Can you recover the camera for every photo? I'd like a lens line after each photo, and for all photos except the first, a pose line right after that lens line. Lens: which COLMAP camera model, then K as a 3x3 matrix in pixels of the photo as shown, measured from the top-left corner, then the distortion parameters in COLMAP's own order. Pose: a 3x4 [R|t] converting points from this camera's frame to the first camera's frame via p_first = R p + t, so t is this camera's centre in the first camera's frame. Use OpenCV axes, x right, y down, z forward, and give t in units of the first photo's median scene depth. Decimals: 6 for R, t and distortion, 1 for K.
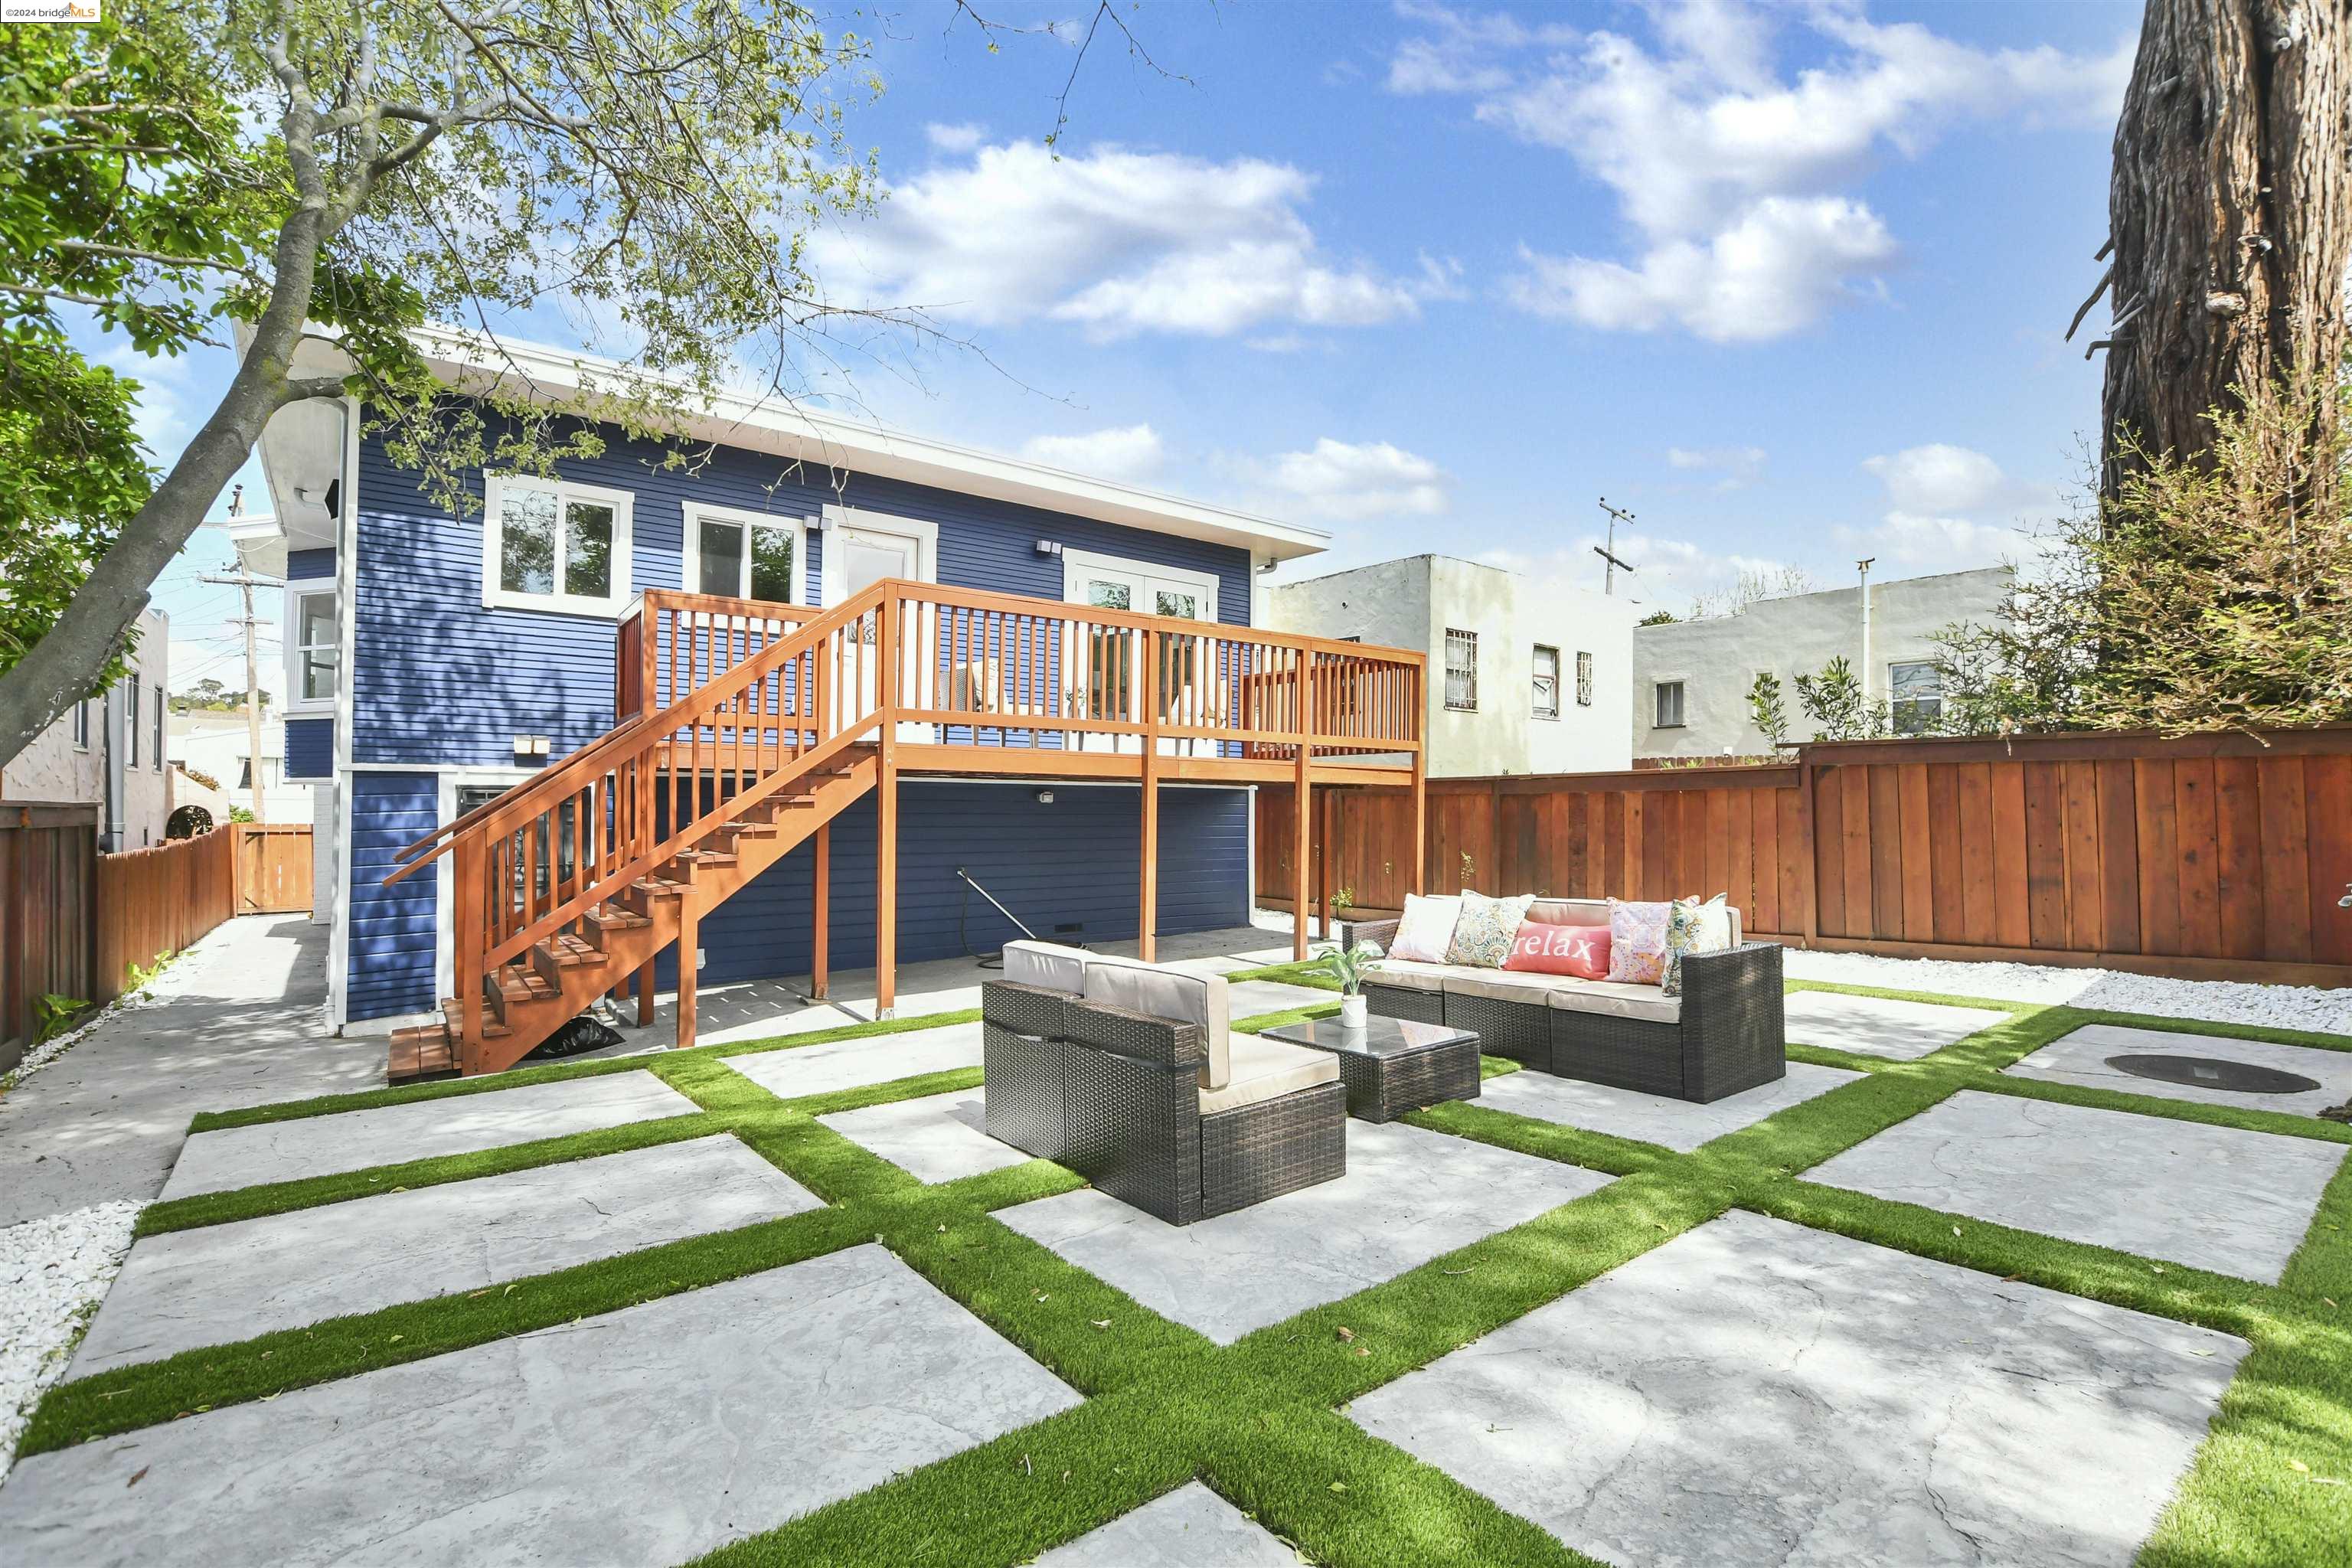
lens RADIAL K [[1082.7, 0, 1182.1], [0, 1082.7, 800.9], [0, 0, 1]] dist [-0.026310, 0.002416]
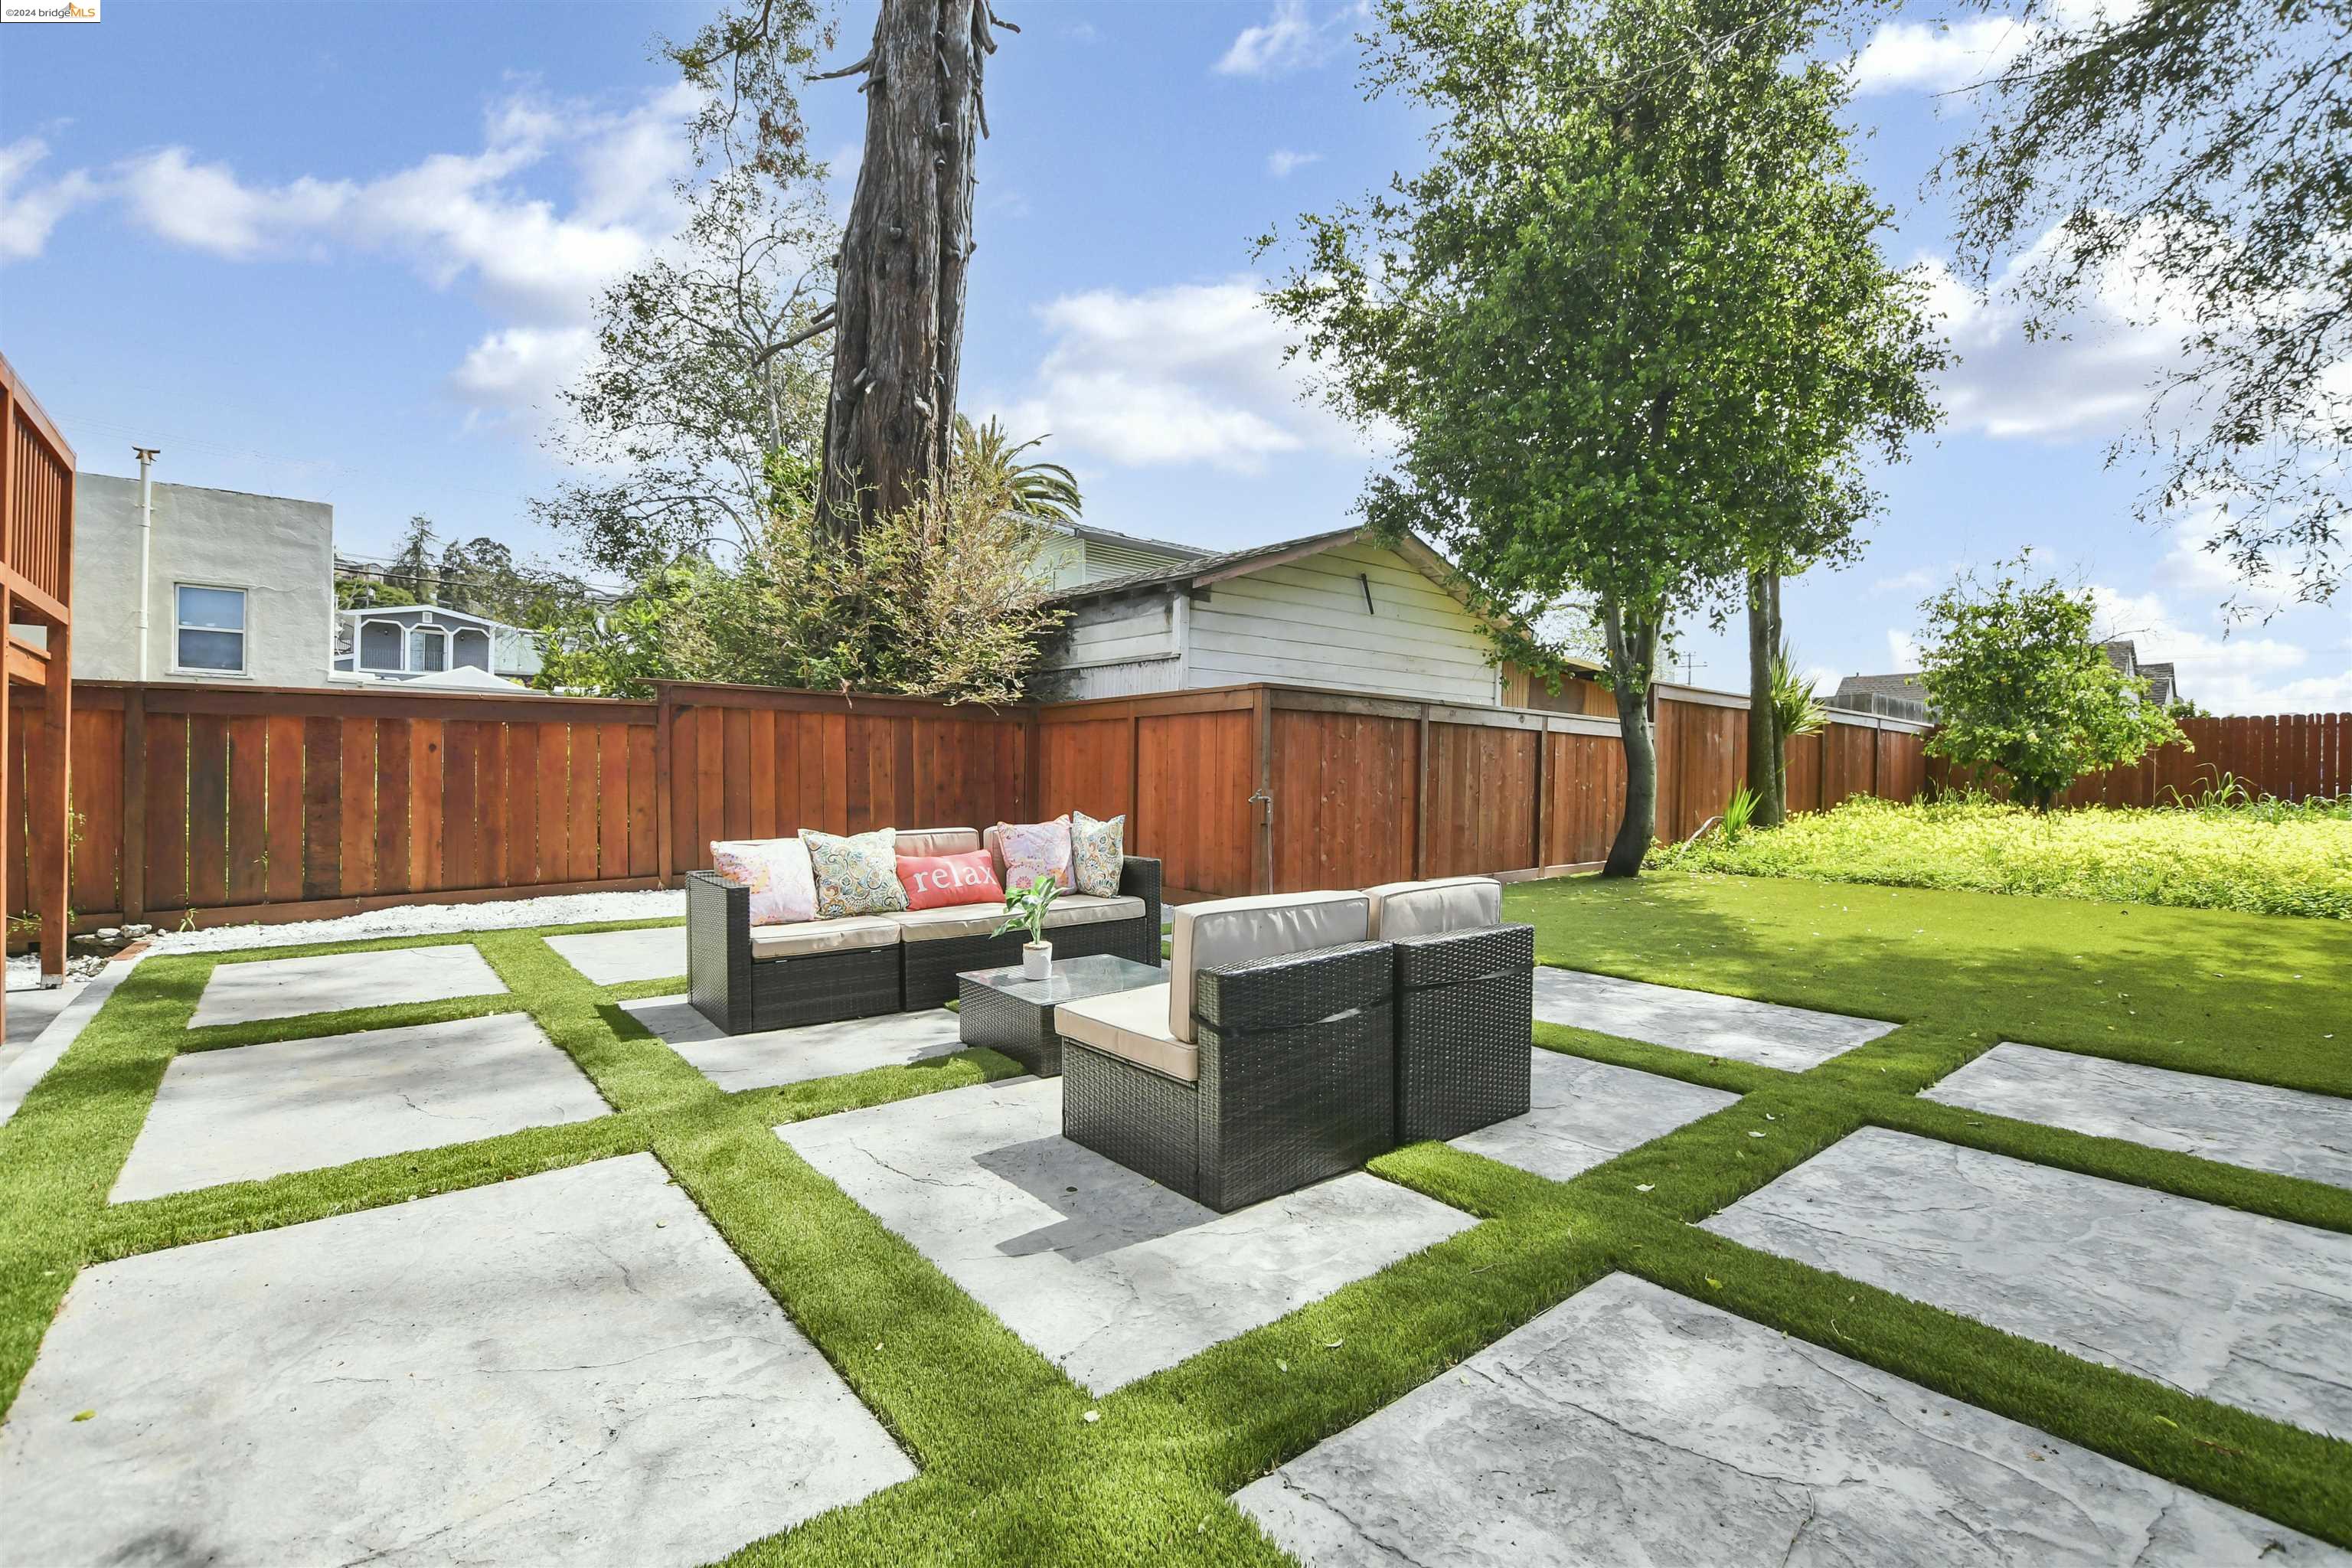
lens RADIAL K [[1082.7, 0, 1184.9], [0, 1082.7, 793.6], [0, 0, 1]] dist [-0.026310, 0.002416]
pose [[-0.017877, -0.012473, 0.999762, -0.457494], [-0.017245, 0.999777, 0.012165, 0.032370], [-0.999691, -0.017023, -0.018088, 0.591309]]
